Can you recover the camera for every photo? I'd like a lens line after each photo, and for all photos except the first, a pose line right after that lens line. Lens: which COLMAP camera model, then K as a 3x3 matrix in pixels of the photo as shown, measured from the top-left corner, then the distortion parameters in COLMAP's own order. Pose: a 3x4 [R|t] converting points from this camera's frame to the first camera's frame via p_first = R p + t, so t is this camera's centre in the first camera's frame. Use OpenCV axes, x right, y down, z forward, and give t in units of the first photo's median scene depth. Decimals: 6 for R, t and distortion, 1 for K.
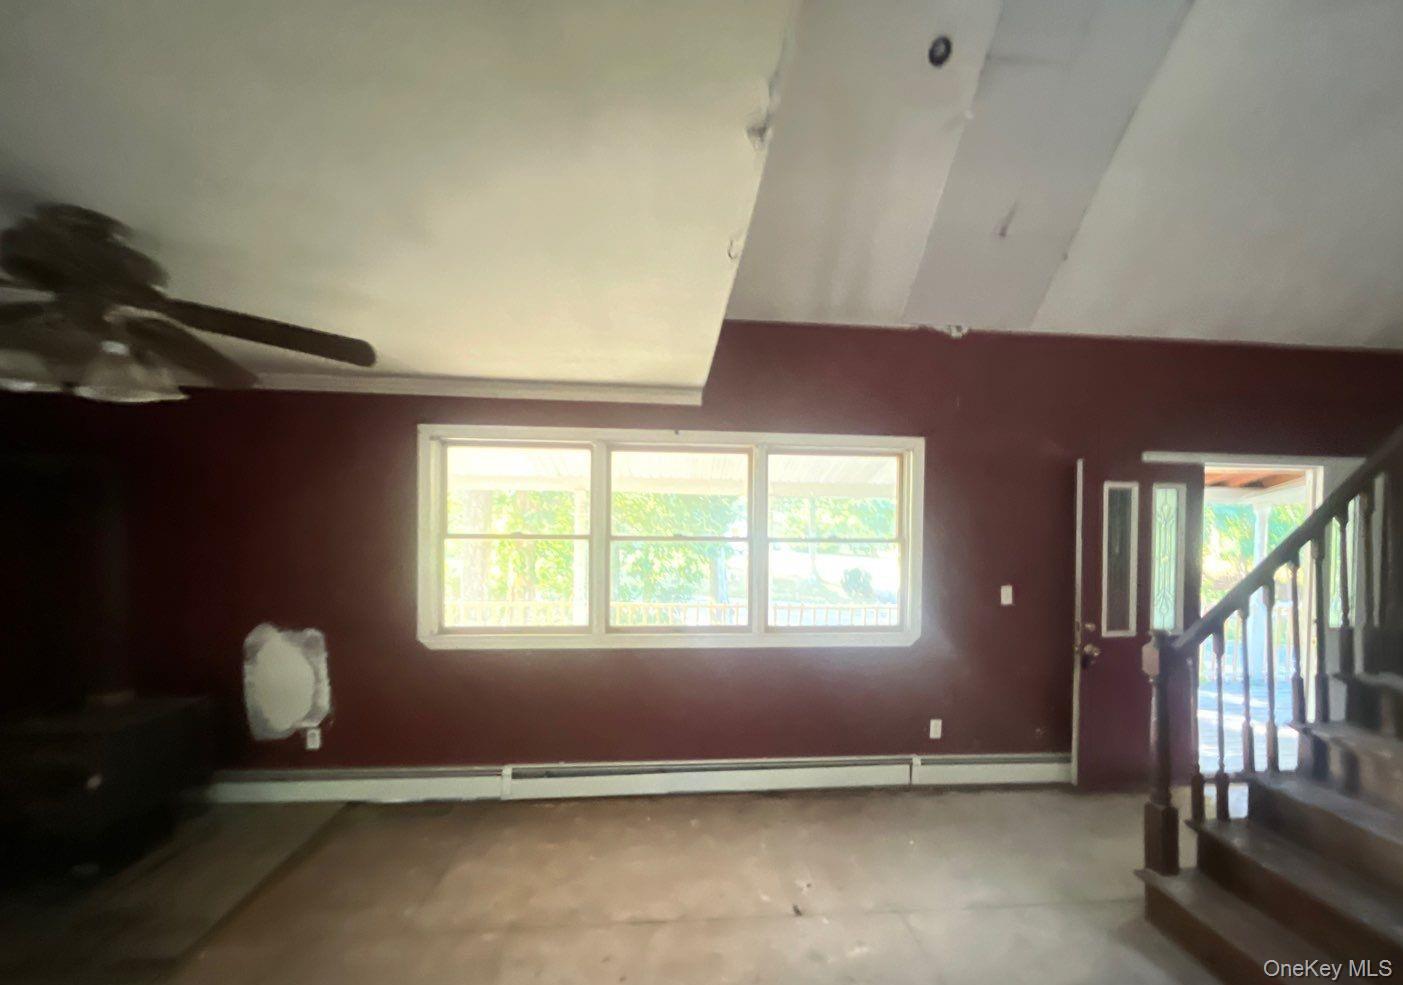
lens RADIAL K [[584.3, 0, 708.1], [0, 584.3, 531.7], [0, 0, 1]] dist [-0.002337, -0.000615]
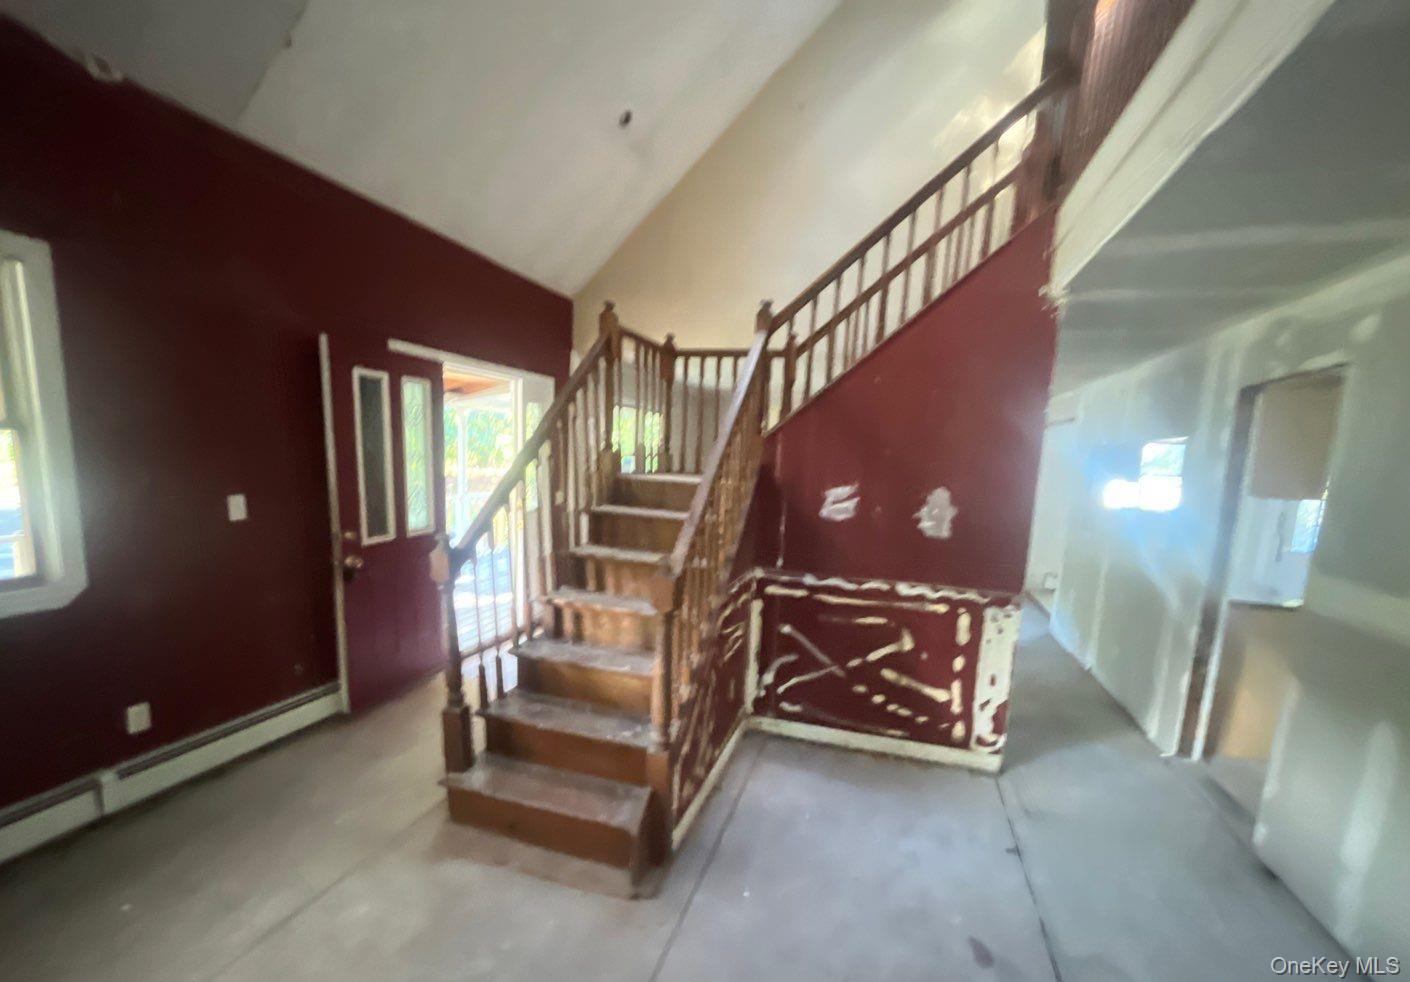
lens RADIAL K [[579.6, 0, 730.0], [0, 579.6, 543.1], [0, 0, 1]] dist [-0.009219, 0.000056]
pose [[0.334305, -0.143203, 0.931522, 0.037518], [-0.041538, 0.985190, 0.166360, 0.006278], [-0.941549, -0.094309, 0.323405, 0.181635]]
